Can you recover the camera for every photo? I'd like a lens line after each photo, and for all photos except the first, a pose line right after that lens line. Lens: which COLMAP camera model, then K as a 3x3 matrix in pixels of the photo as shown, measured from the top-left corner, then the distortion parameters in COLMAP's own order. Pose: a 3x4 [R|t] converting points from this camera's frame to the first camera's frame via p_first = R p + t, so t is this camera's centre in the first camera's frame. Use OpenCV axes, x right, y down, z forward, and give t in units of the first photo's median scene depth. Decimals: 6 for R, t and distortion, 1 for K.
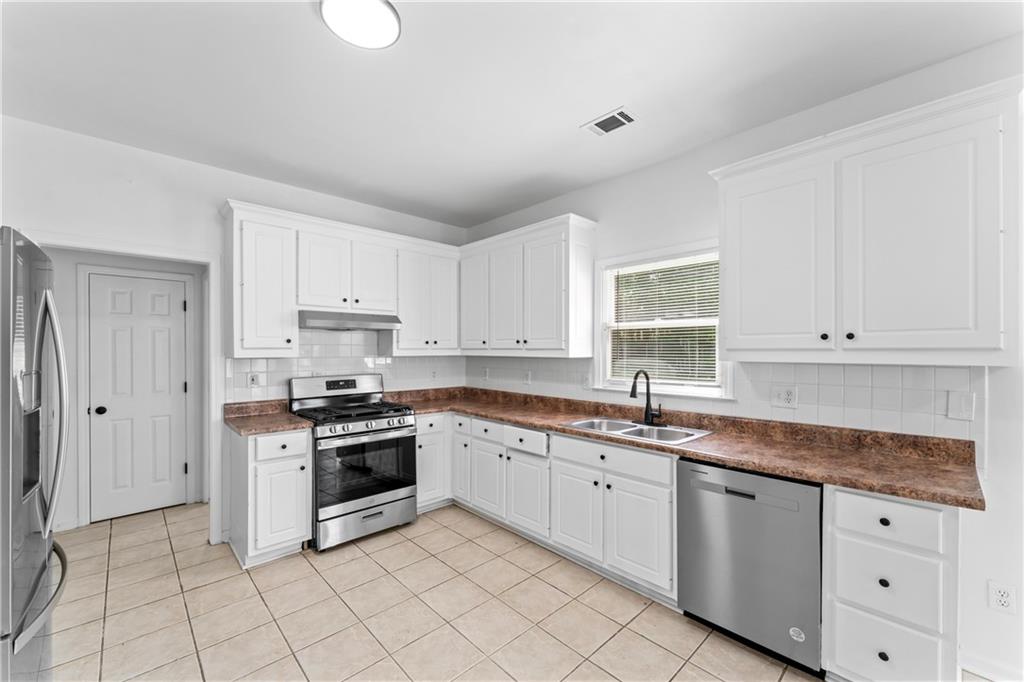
lens RADIAL K [[409.2, 0, 514.0], [0, 409.2, 350.1], [0, 0, 1]] dist [0.000902, 0.000454]
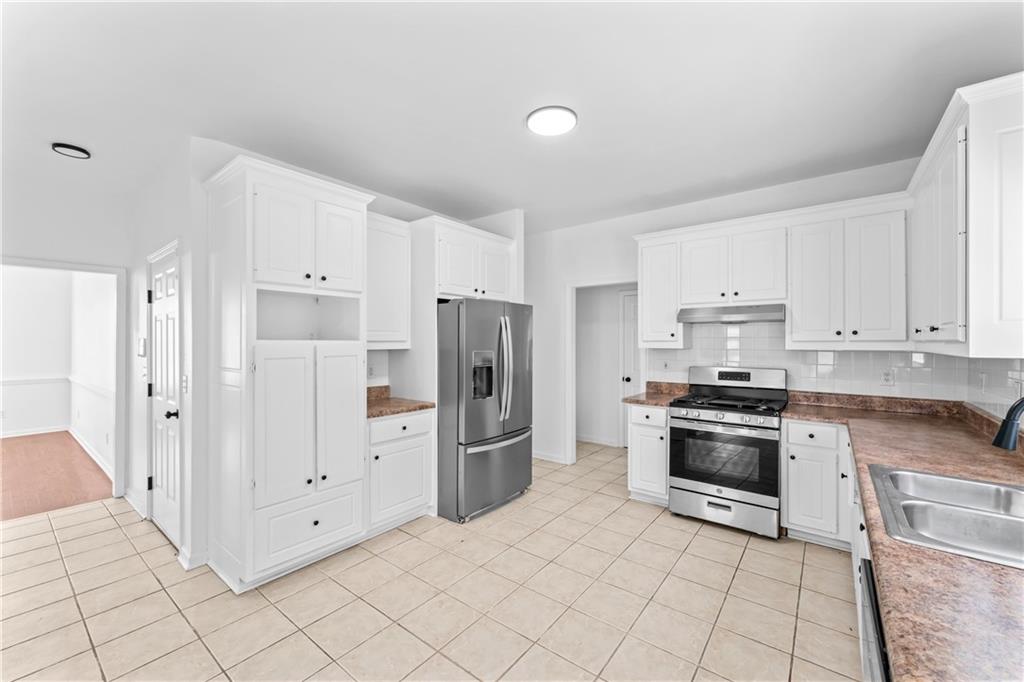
lens RADIAL K [[409.2, 0, 513.7], [0, 409.2, 339.6], [0, 0, 1]] dist [0.000902, 0.000454]
pose [[0.149146, -0.004648, -0.988804, 0.555709], [-0.001682, 0.999986, -0.004954, -0.001264], [0.988814, 0.002402, 0.149136, 0.326040]]
